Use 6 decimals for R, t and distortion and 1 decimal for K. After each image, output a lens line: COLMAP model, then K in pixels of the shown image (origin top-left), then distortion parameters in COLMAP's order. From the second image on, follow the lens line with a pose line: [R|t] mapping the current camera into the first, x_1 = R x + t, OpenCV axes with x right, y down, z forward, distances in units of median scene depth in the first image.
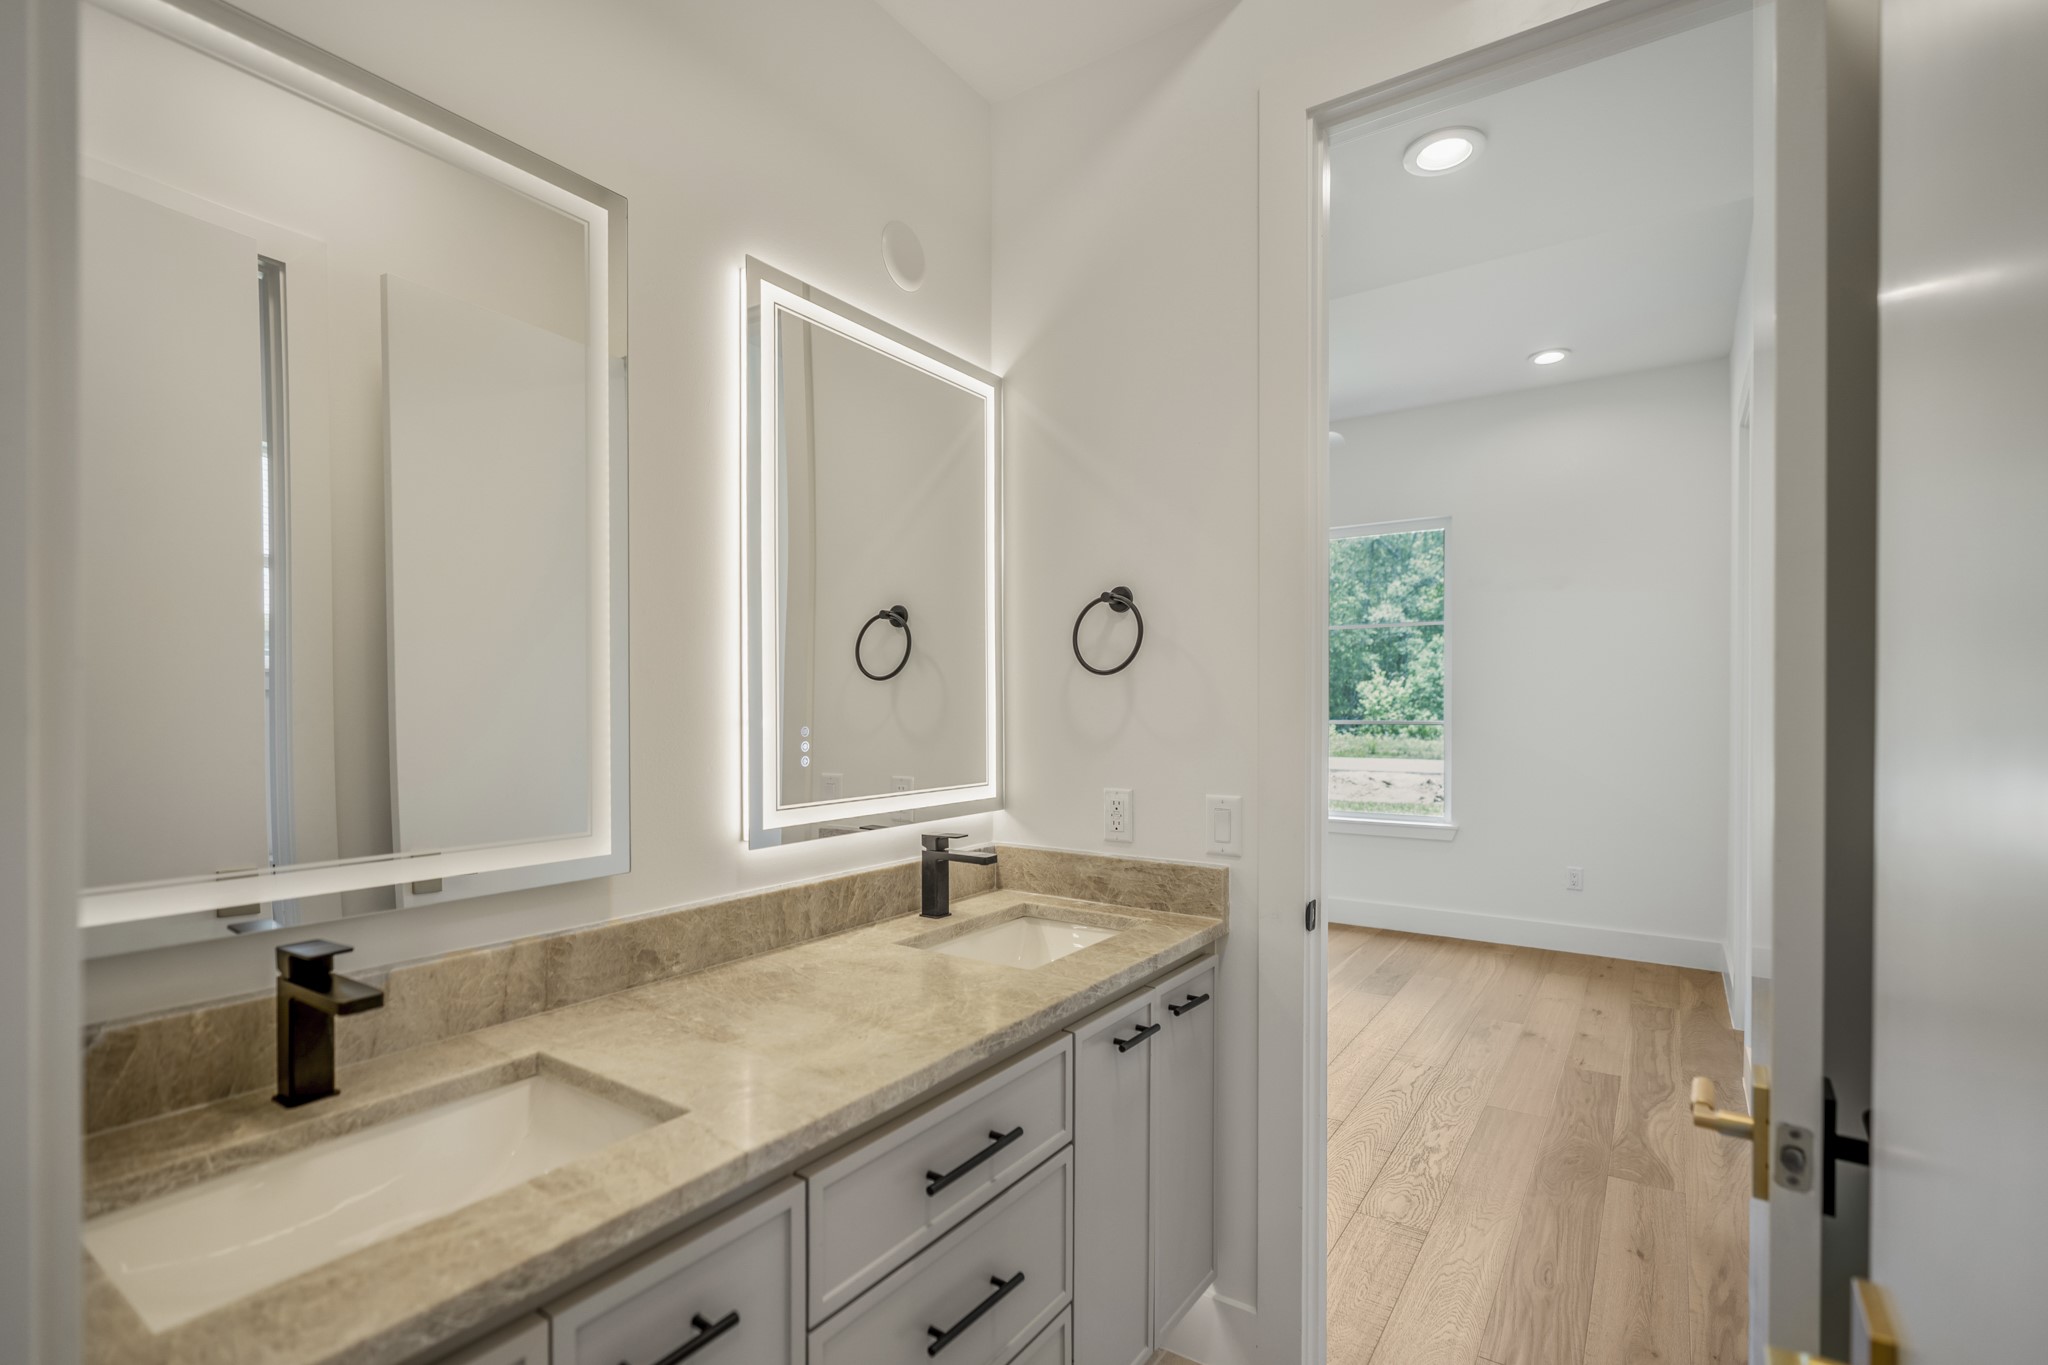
lens RADIAL K [[938.8, 0, 1009.2], [0, 938.8, 715.0], [0, 0, 1]] dist [-0.010397, 0.000022]
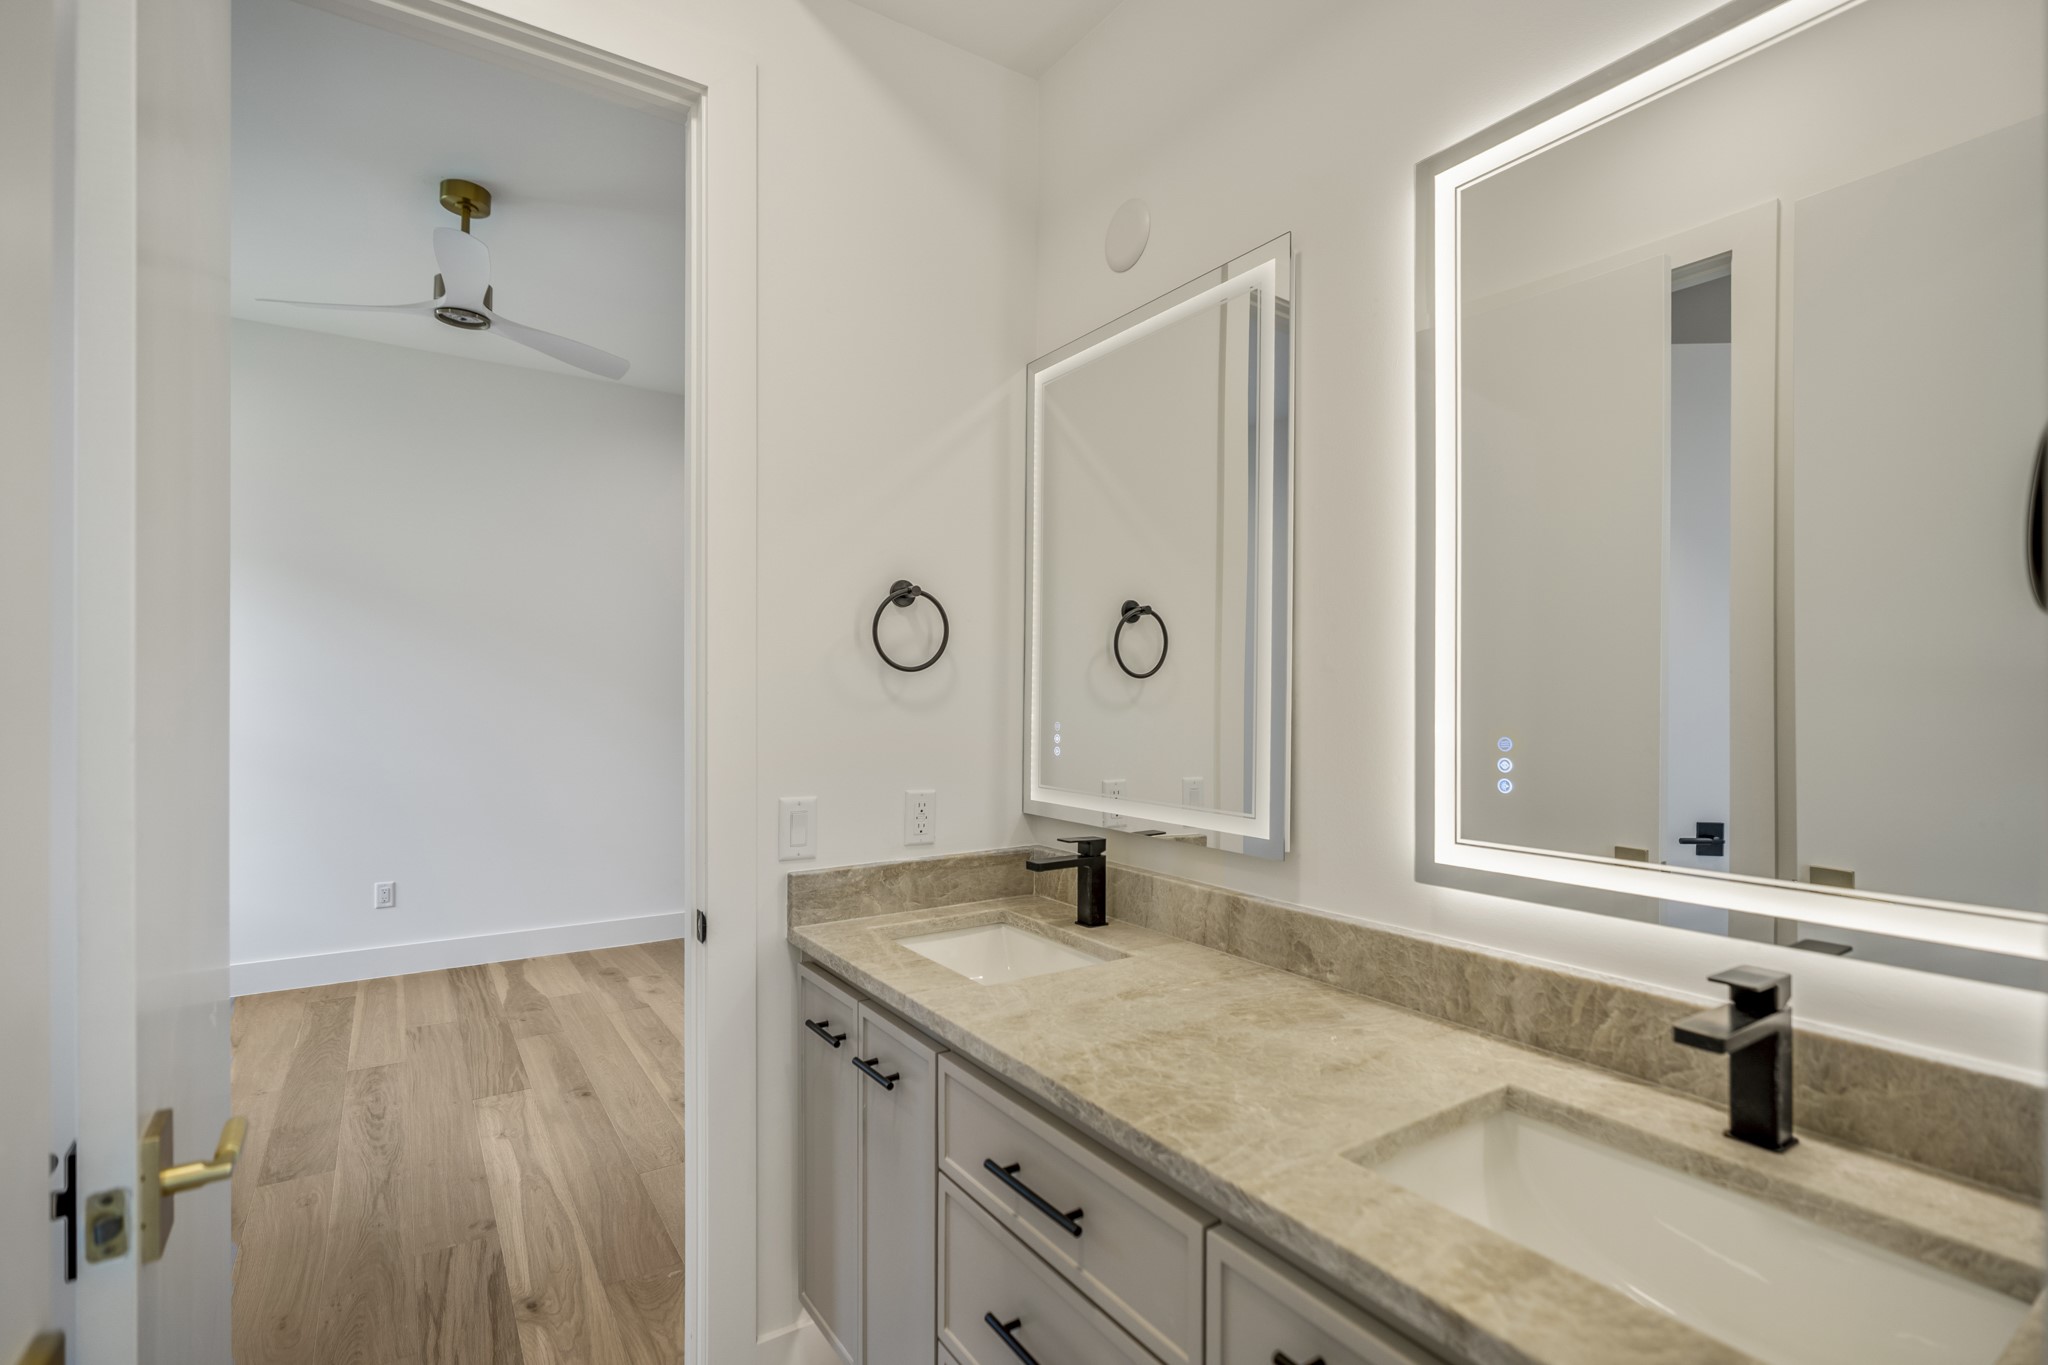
lens RADIAL K [[938.8, 0, 1016.8], [0, 938.8, 689.7], [0, 0, 1]] dist [-0.010397, 0.000022]
pose [[-0.357269, -0.005611, -0.933985, 0.683712], [-0.011319, 0.999935, -0.001678, -0.021649], [0.933933, 0.009972, -0.357309, 1.067646]]
